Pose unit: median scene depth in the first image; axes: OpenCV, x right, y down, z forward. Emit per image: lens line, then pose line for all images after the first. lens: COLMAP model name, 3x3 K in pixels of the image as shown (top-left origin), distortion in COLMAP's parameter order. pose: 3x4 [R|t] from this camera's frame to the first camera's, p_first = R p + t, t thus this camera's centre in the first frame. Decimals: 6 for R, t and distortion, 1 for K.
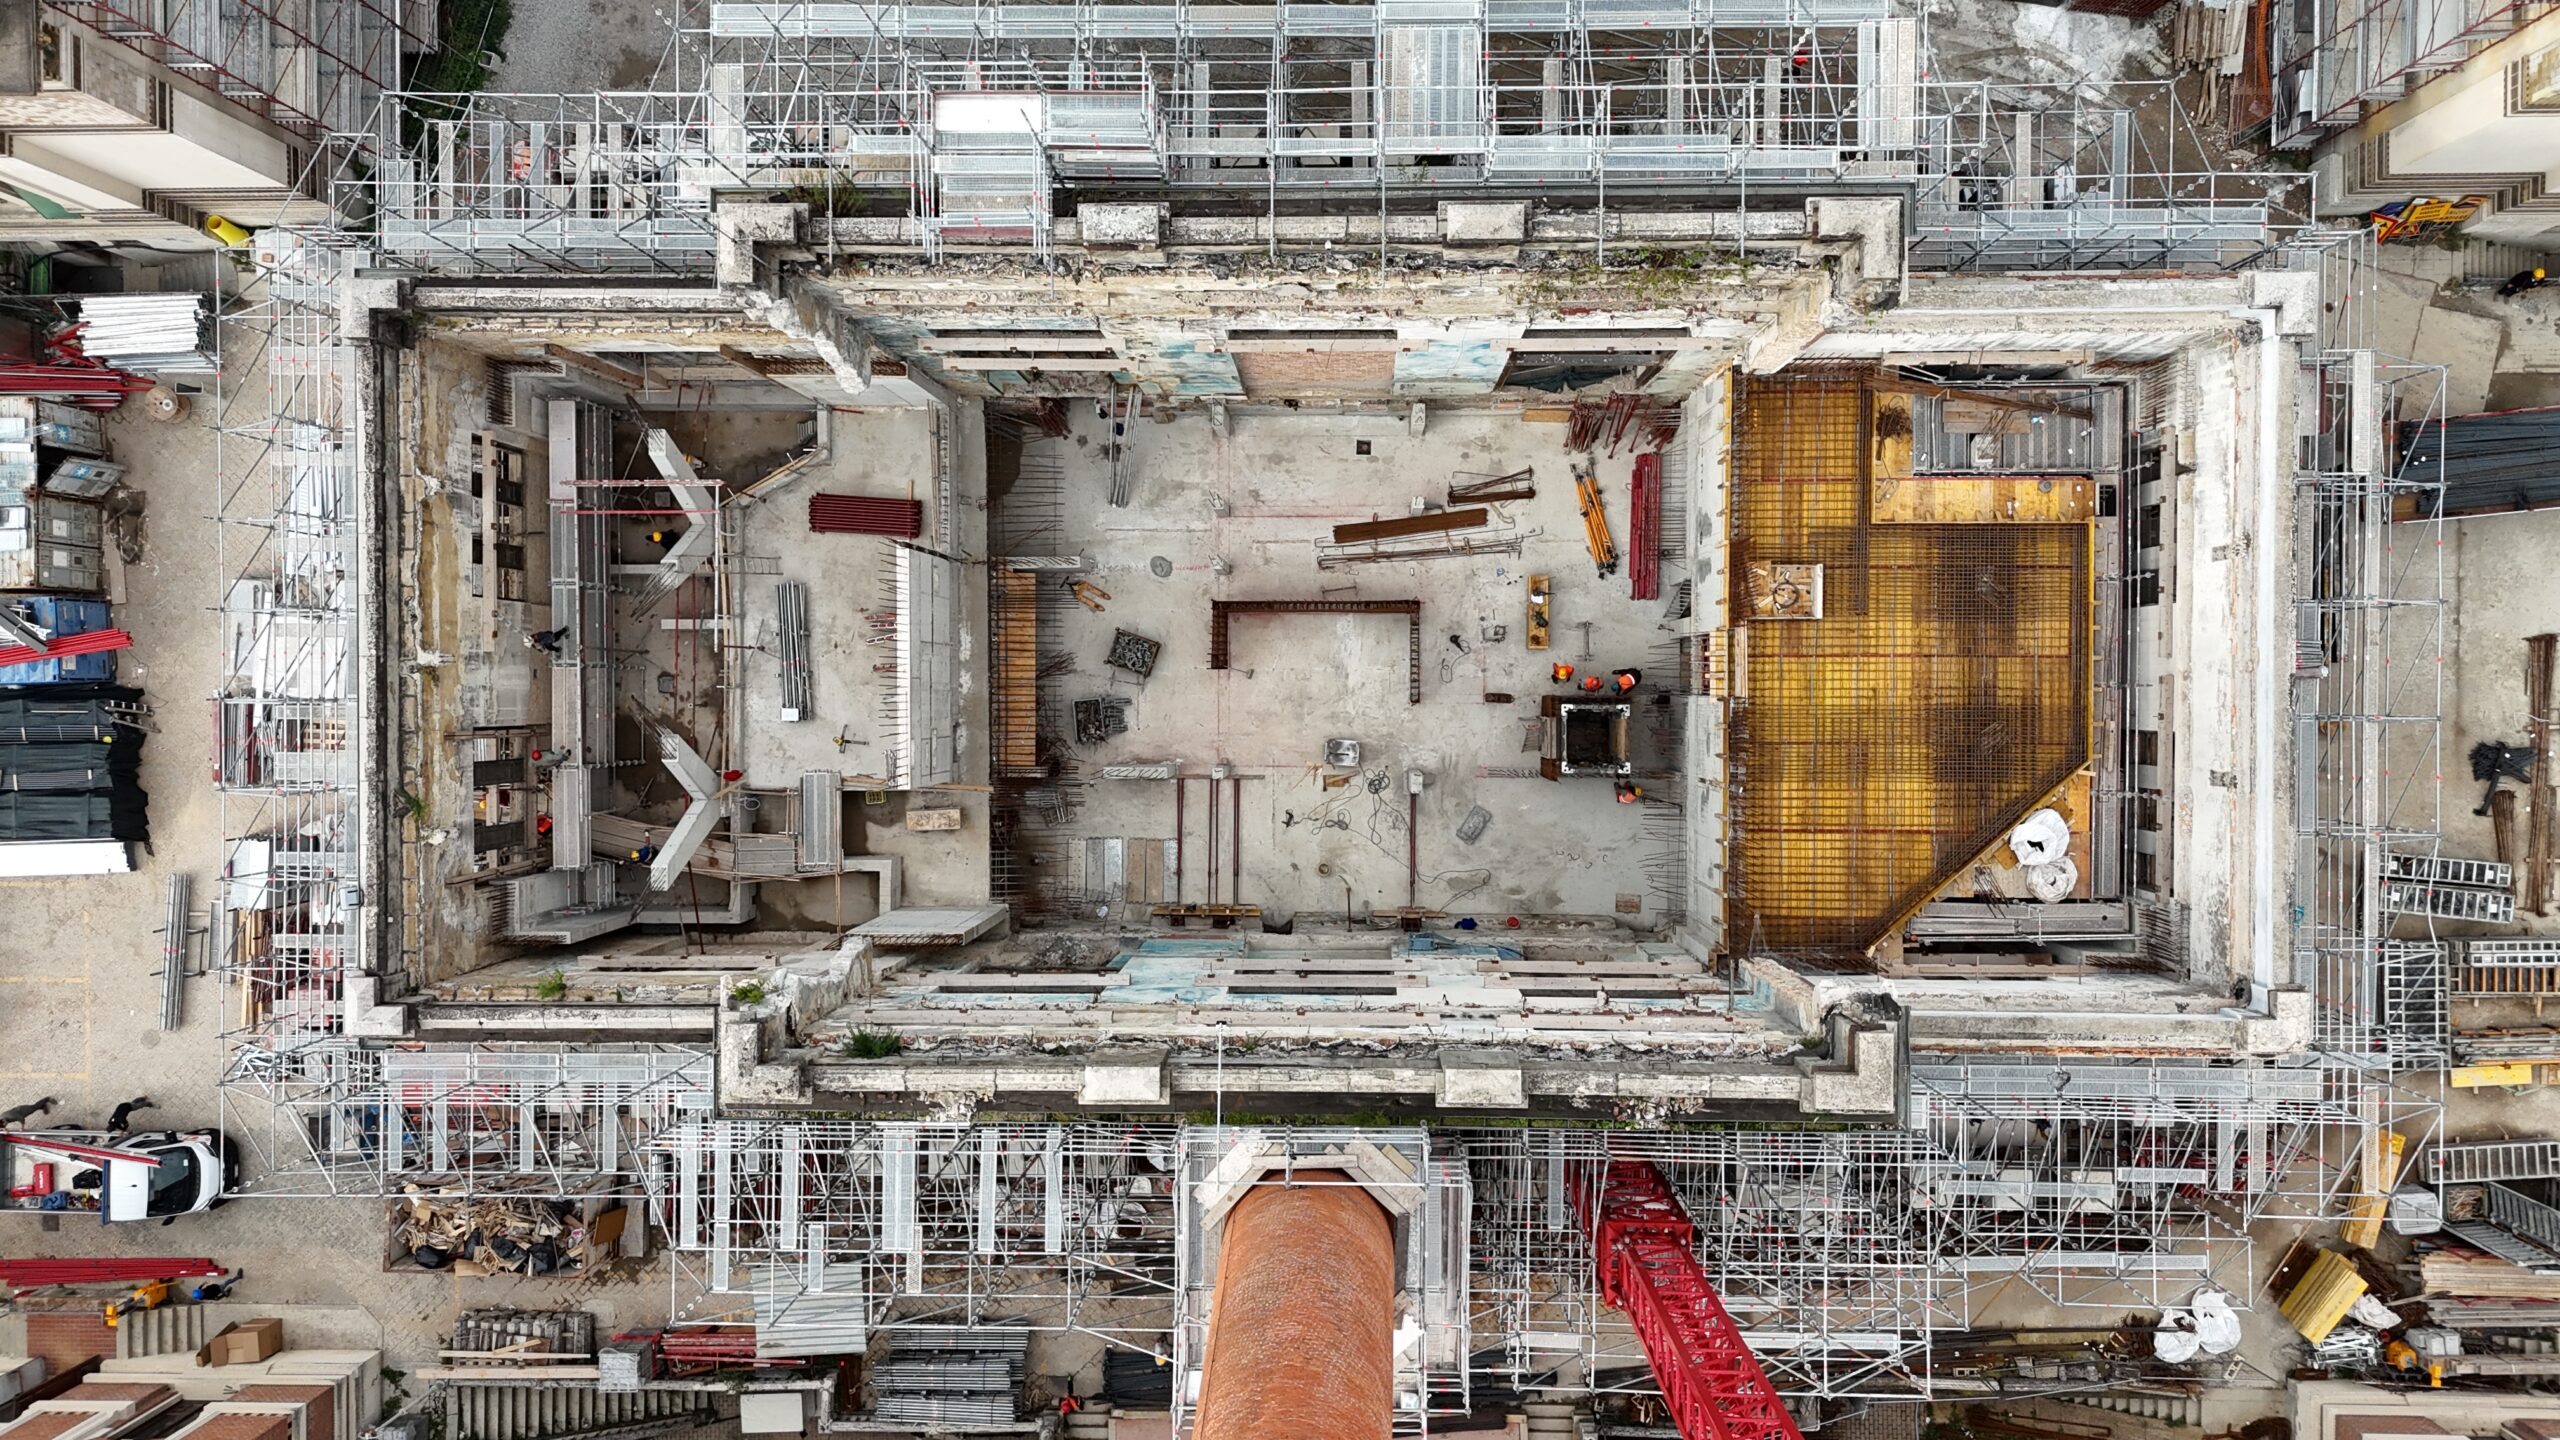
lens RADIAL K [[1892.1, 0, 1288.4], [0, 1892.1, 721.7], [0, 0, 1]] dist [0.025259, -0.008690]
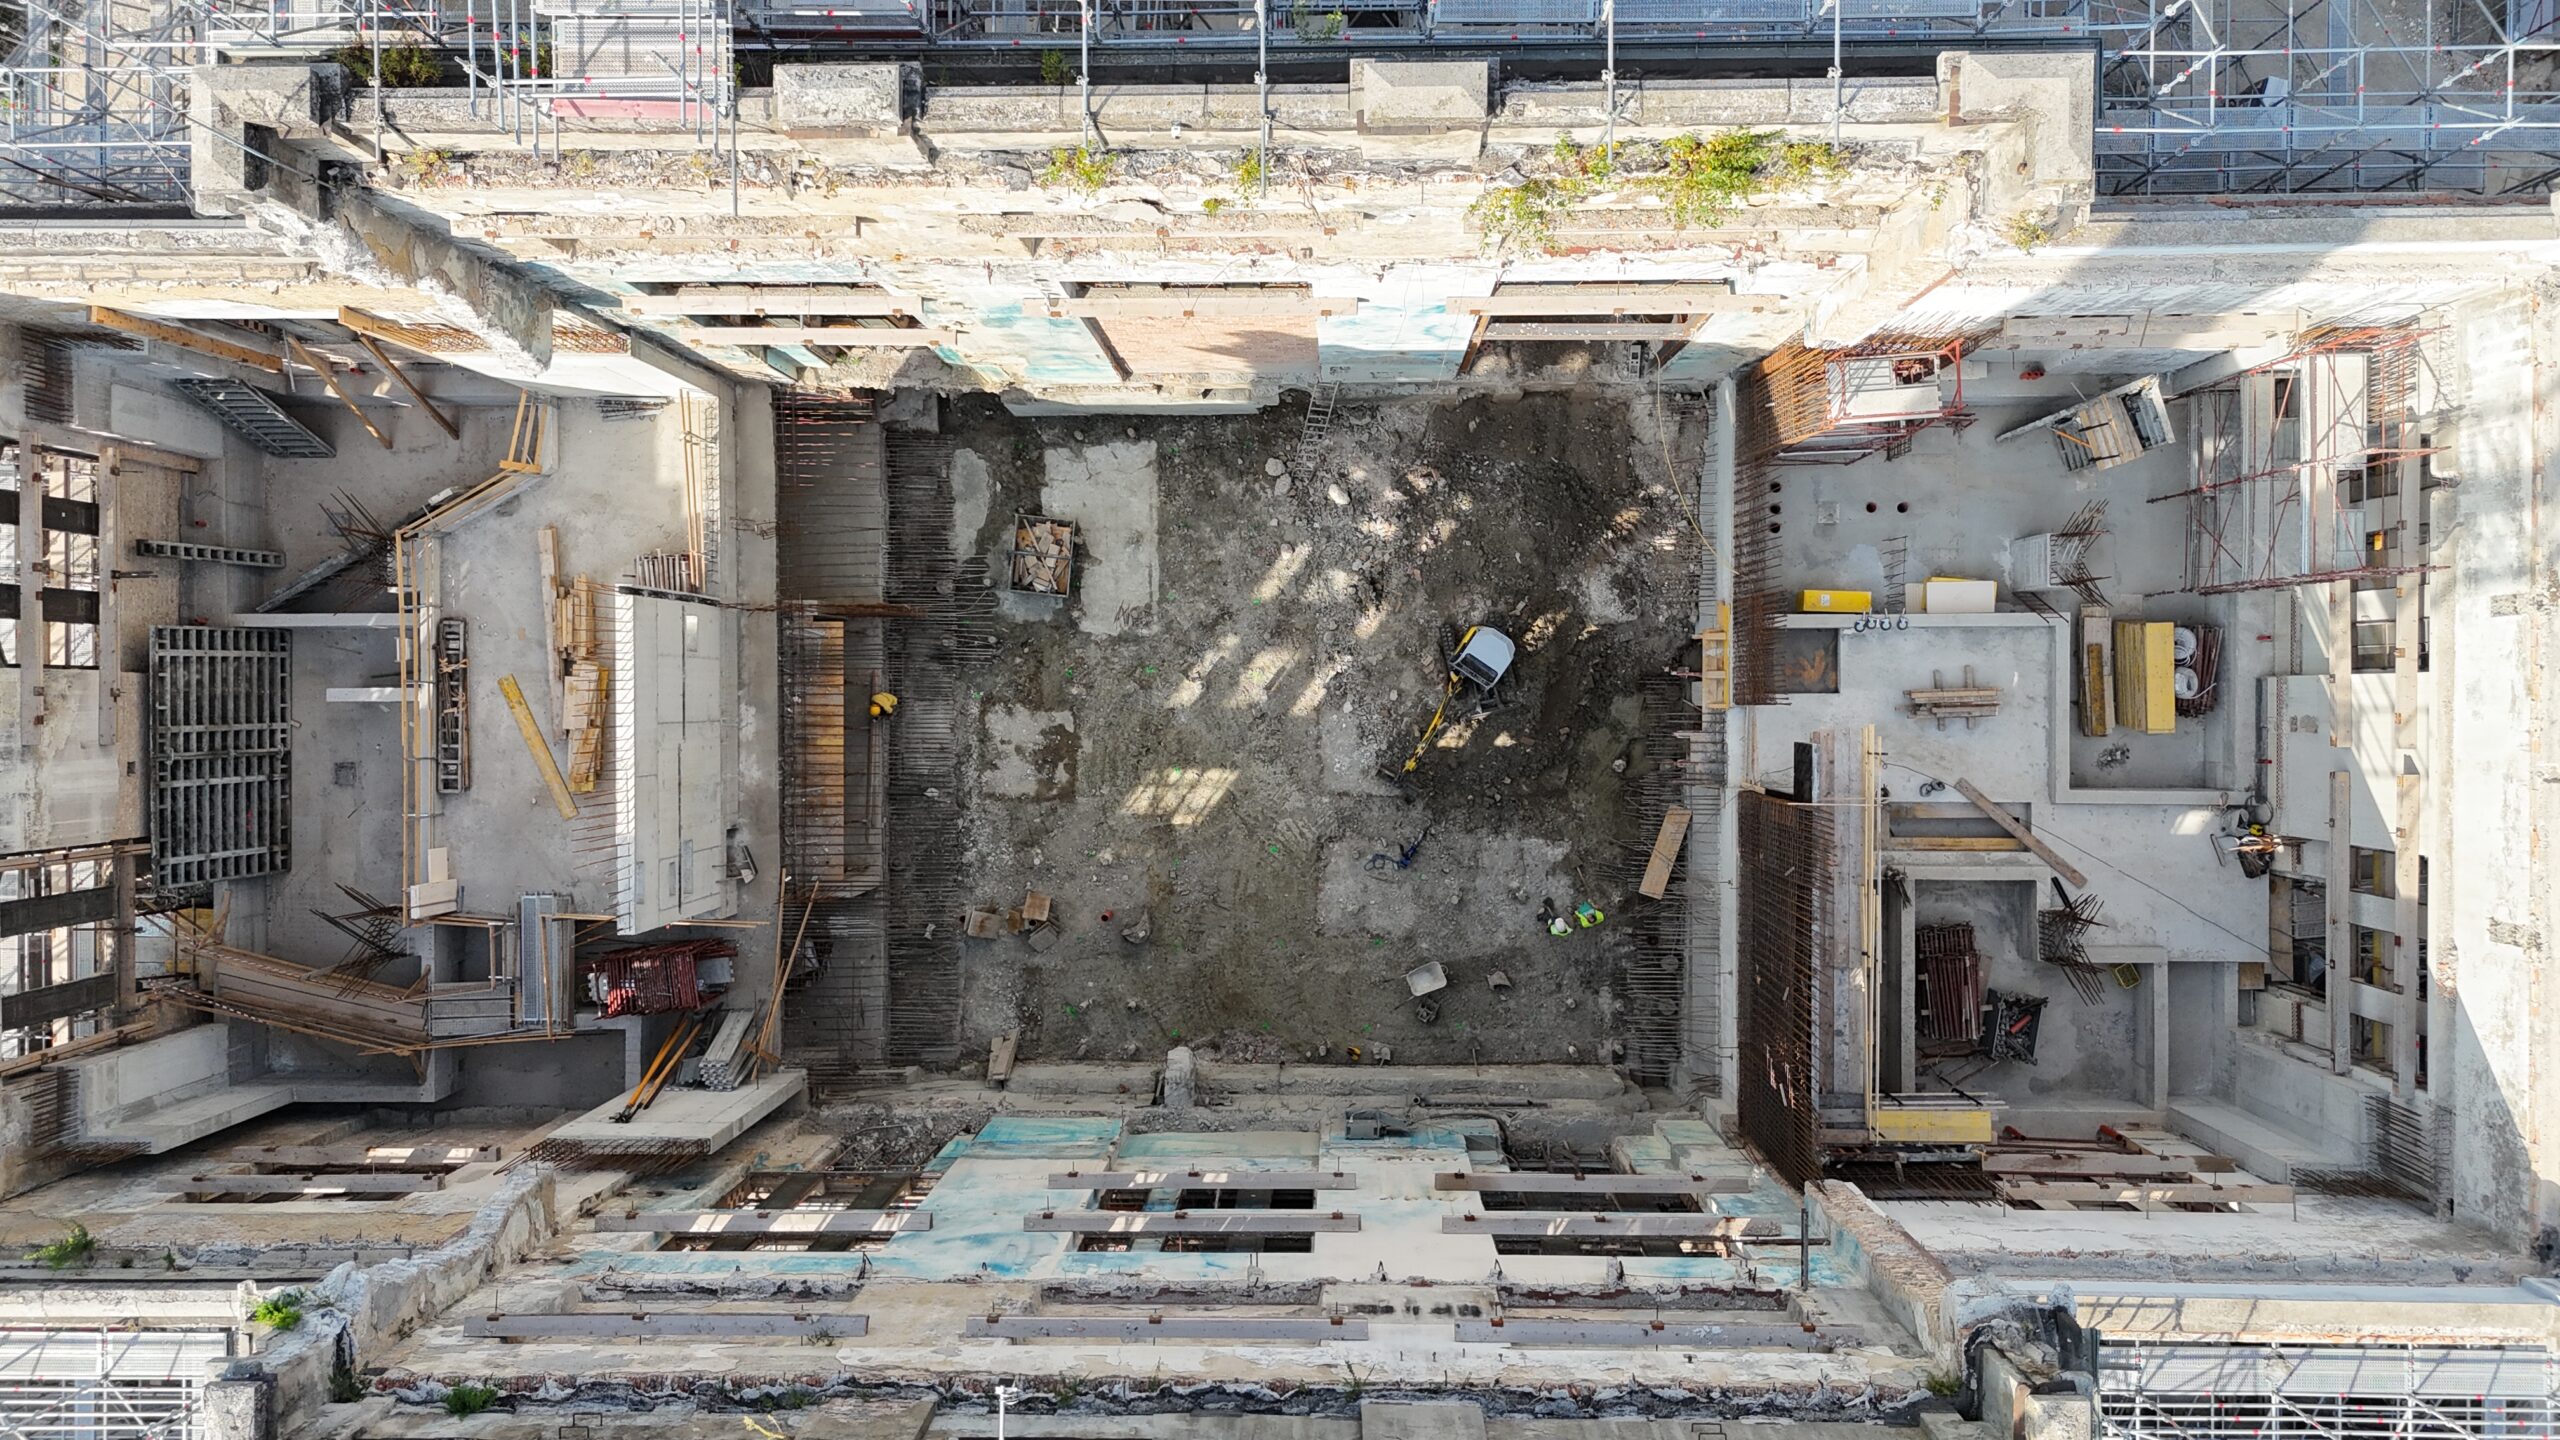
lens RADIAL K [[1911.5, 0, 1298.6], [0, 1911.5, 716.1], [0, 0, 1]] dist [0.012372, -0.001730]
pose [[0.999908, -0.003758, 0.013054, 0.049554], [0.003820, 0.999982, -0.004727, -0.051971], [-0.013036, 0.004777, 0.999904, 0.347390]]
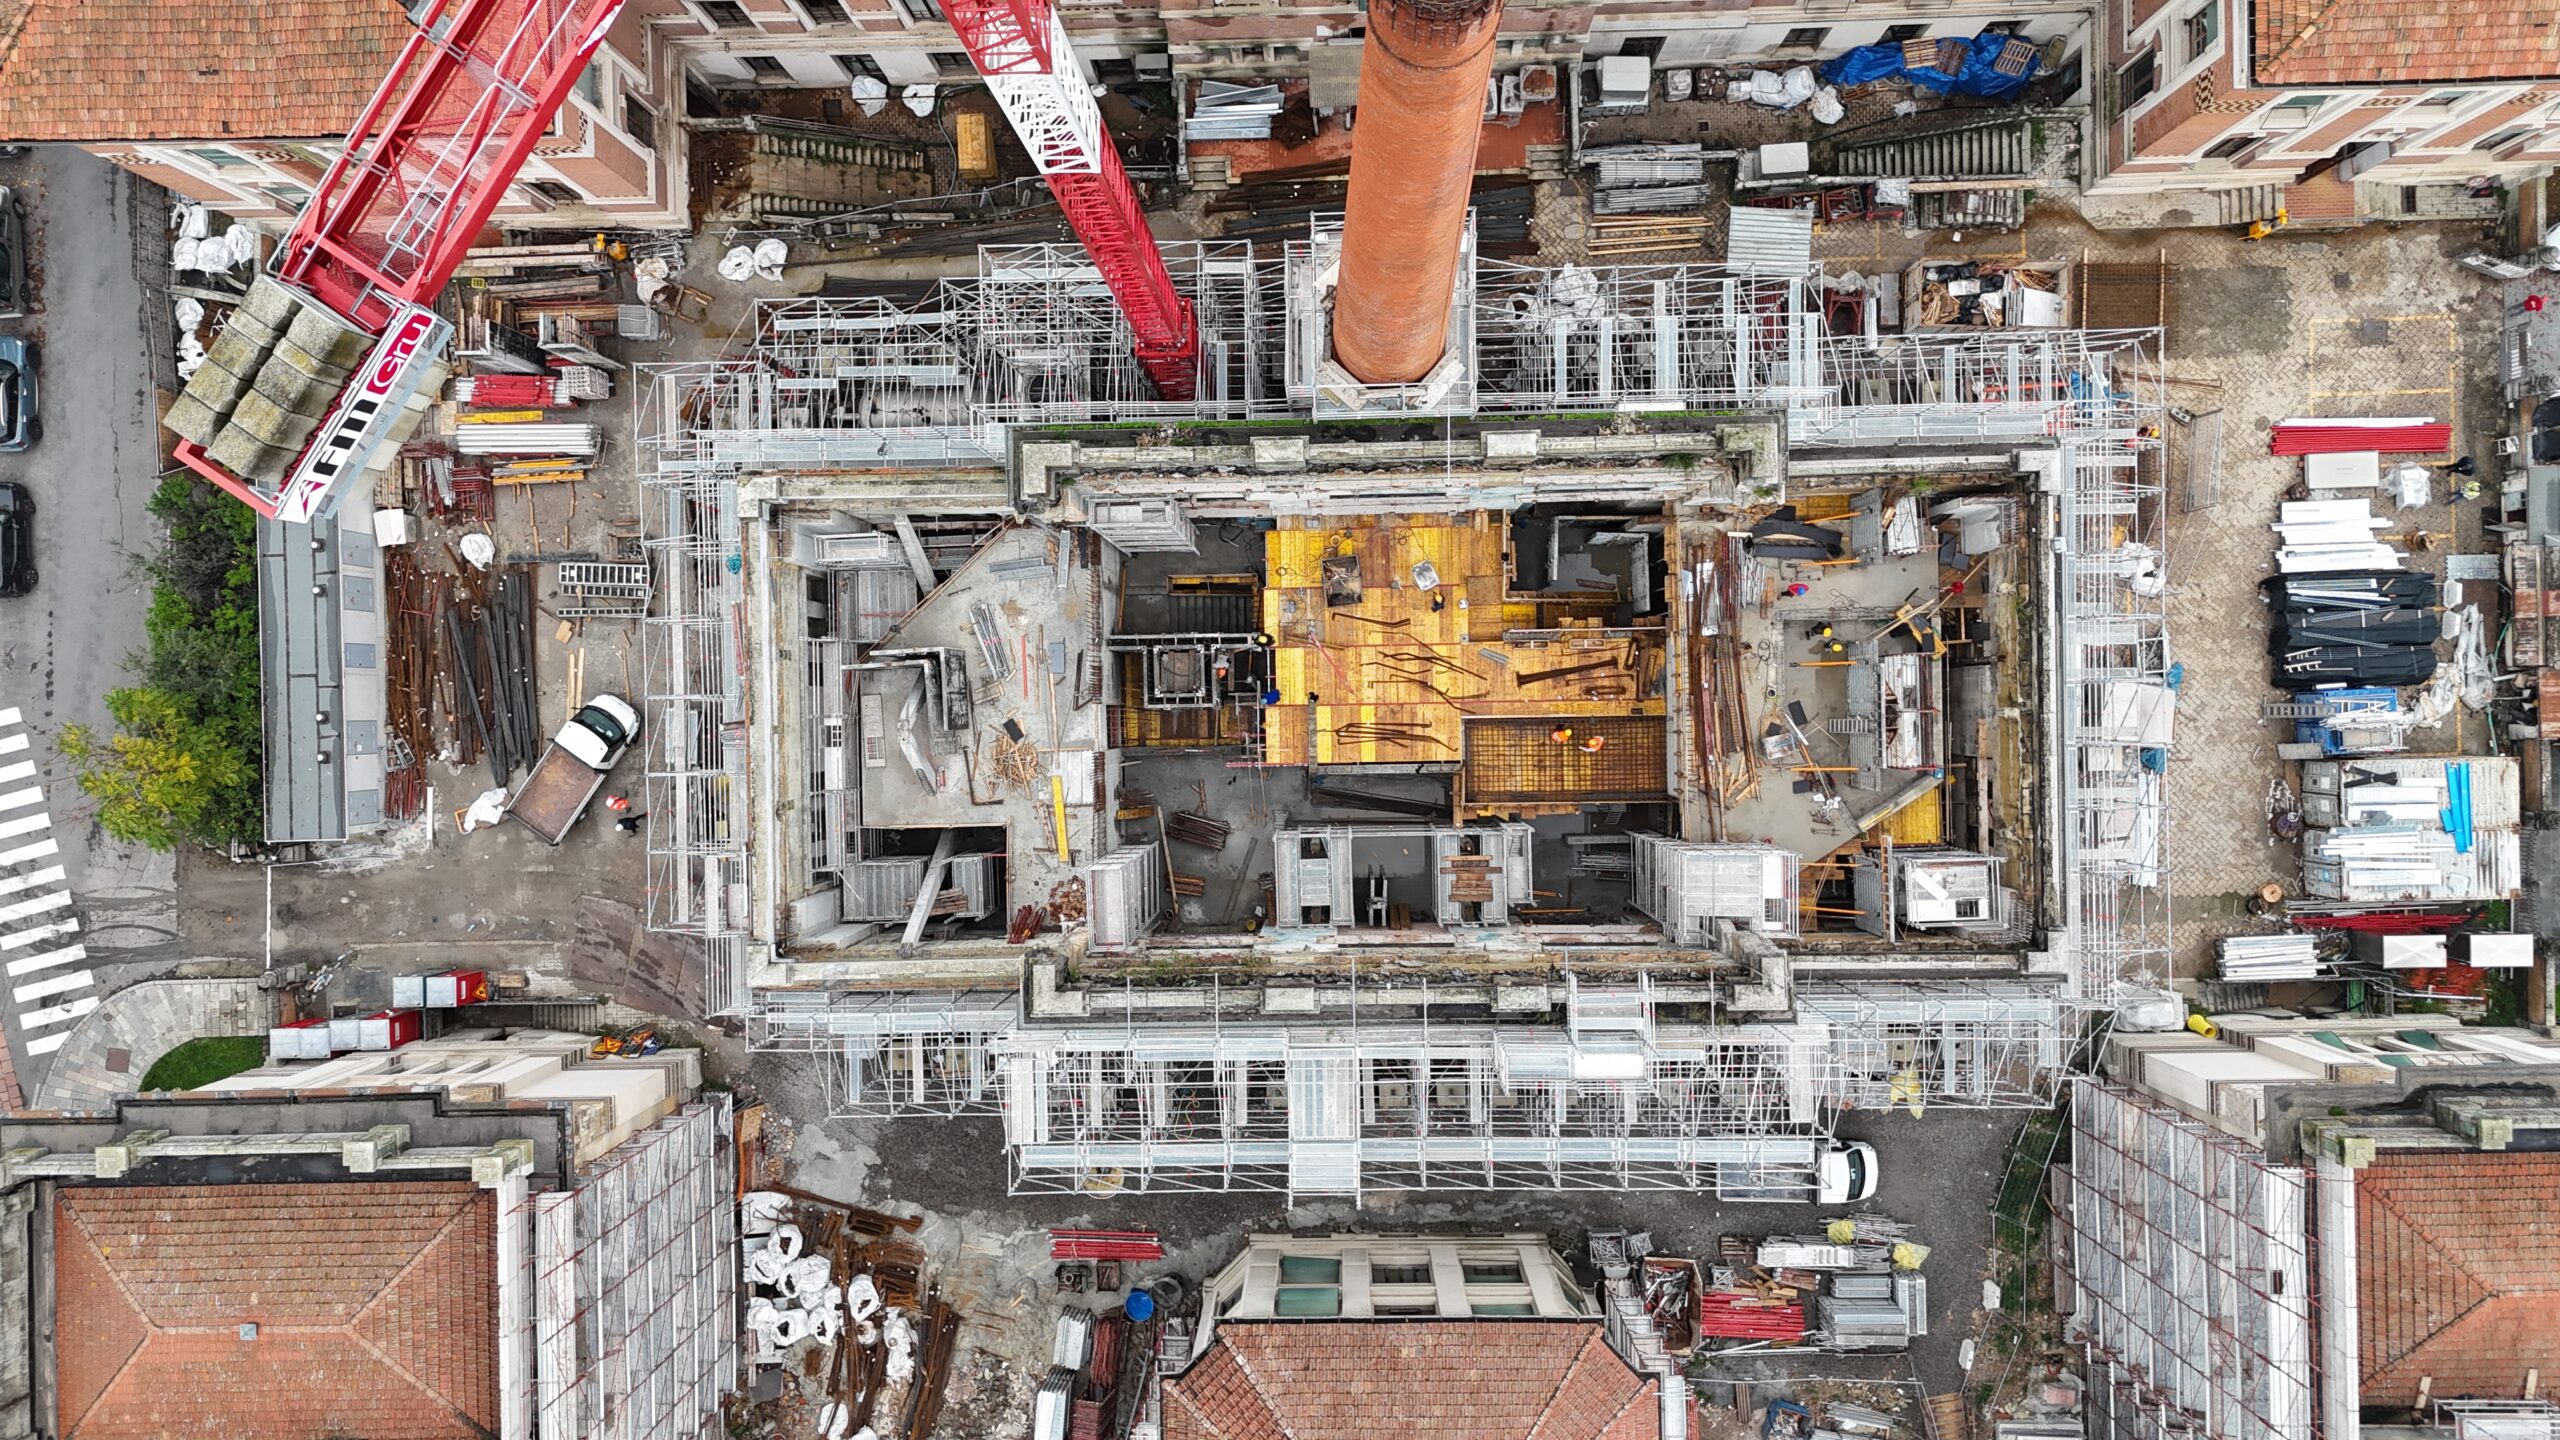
lens RADIAL K [[1892.1, 0, 1288.4], [0, 1892.1, 721.7], [0, 0, 1]] dist [0.025259, -0.008690]
pose [[-0.997844, 0.018877, 0.062861, 0.001404], [-0.020332, -0.999538, -0.022585, 0.003913], [0.062406, -0.023815, 0.997767, -0.526975]]
